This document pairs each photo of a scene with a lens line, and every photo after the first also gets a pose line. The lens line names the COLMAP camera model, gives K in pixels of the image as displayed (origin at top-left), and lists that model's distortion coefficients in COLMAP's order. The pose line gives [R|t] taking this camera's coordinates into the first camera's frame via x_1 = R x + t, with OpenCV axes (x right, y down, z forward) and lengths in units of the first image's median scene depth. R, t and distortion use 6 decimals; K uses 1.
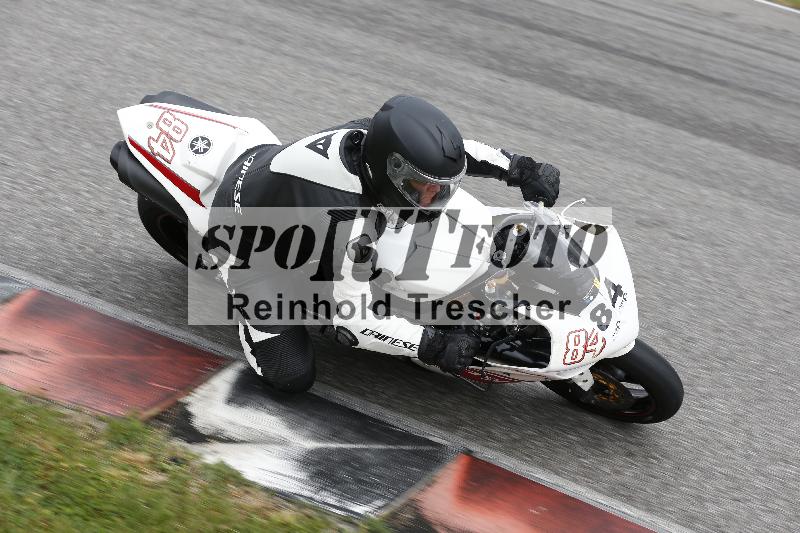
lens RADIAL K [[1806.5, 0, 397.8], [0, 1806.5, 268.7], [0, 0, 1]] dist [-0.519746, 0.000000]
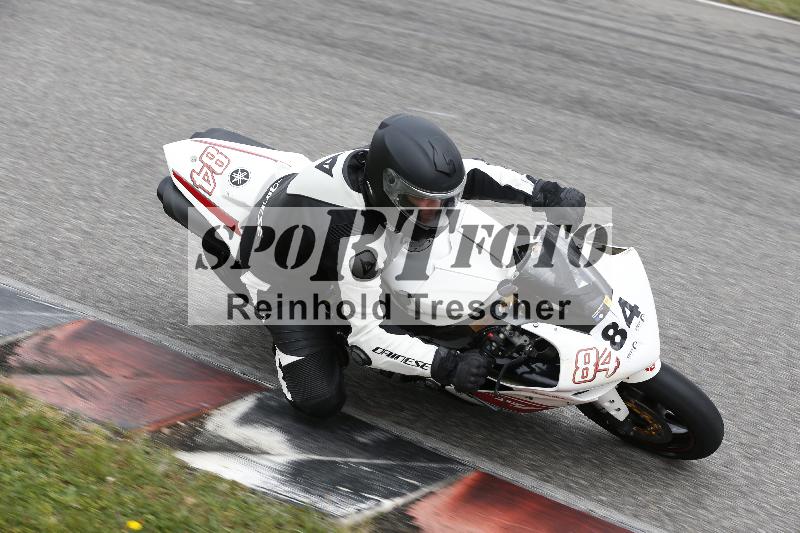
lens RADIAL K [[2127.2, 0, 406.3], [0, 2127.2, 264.7], [0, 0, 1]] dist [-0.941613, 0.000000]
pose [[0.984136, -0.009098, -0.177184, 0.206518], [-0.006201, 0.996311, -0.085597, 0.087690], [0.177309, 0.085338, 0.980448, -0.169539]]
